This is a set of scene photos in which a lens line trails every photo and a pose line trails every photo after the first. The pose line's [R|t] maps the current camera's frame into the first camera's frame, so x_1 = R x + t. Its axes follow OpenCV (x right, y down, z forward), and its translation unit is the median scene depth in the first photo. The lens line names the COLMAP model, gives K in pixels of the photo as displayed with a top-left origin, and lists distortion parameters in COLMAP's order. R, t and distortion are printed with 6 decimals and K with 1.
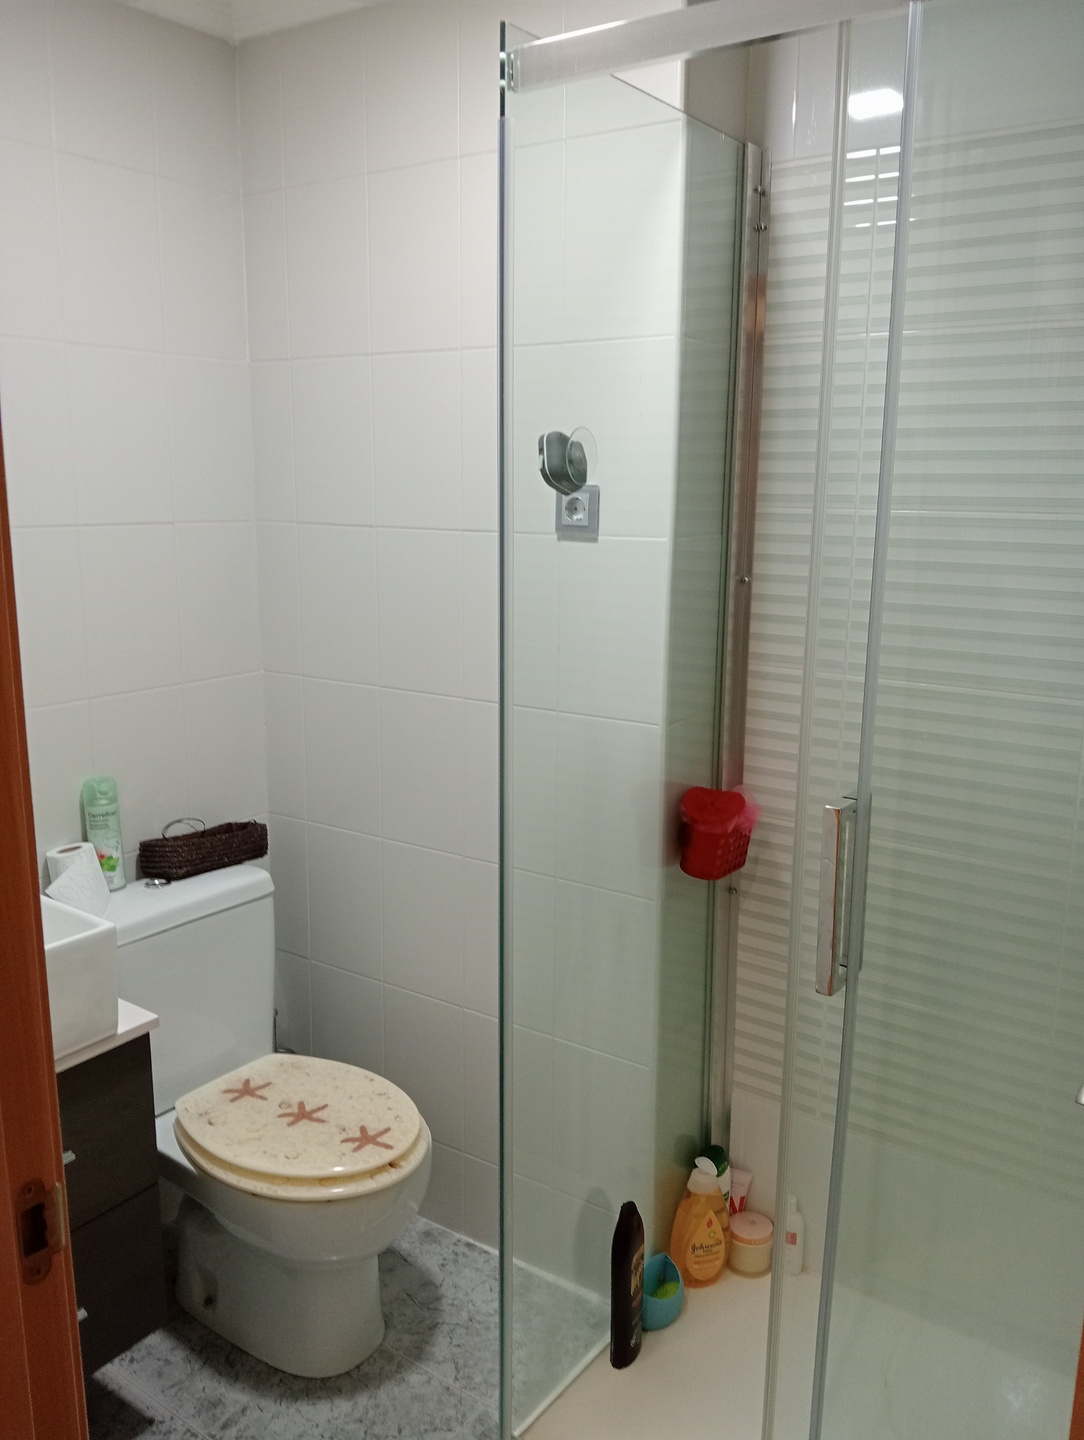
lens RADIAL K [[1175.8, 0, 542.0], [0, 1175.8, 720.0], [0, 0, 1]] dist [0.136191, -0.310757]
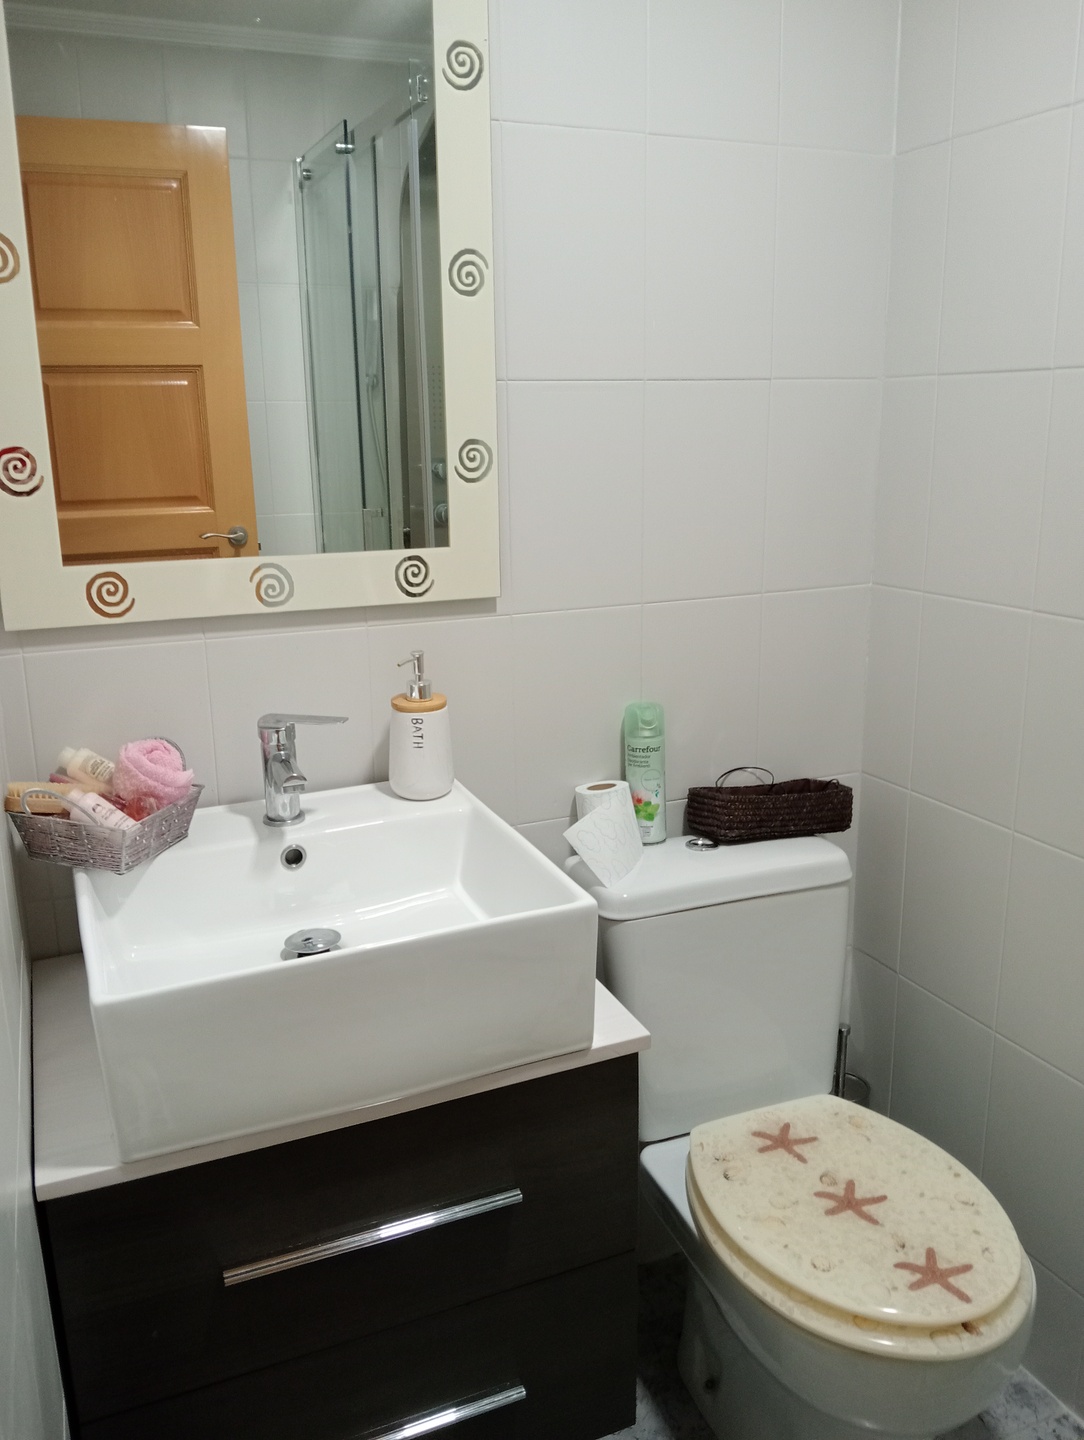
lens RADIAL K [[1186.6, 0, 540.2], [0, 1186.6, 668.1], [0, 0, 1]] dist [0.008365, -0.052540]
pose [[0.848579, 0.088560, -0.521603, -0.015993], [-0.084996, 0.995905, 0.030810, 0.006524], [0.522196, 0.018189, 0.852632, 0.289829]]
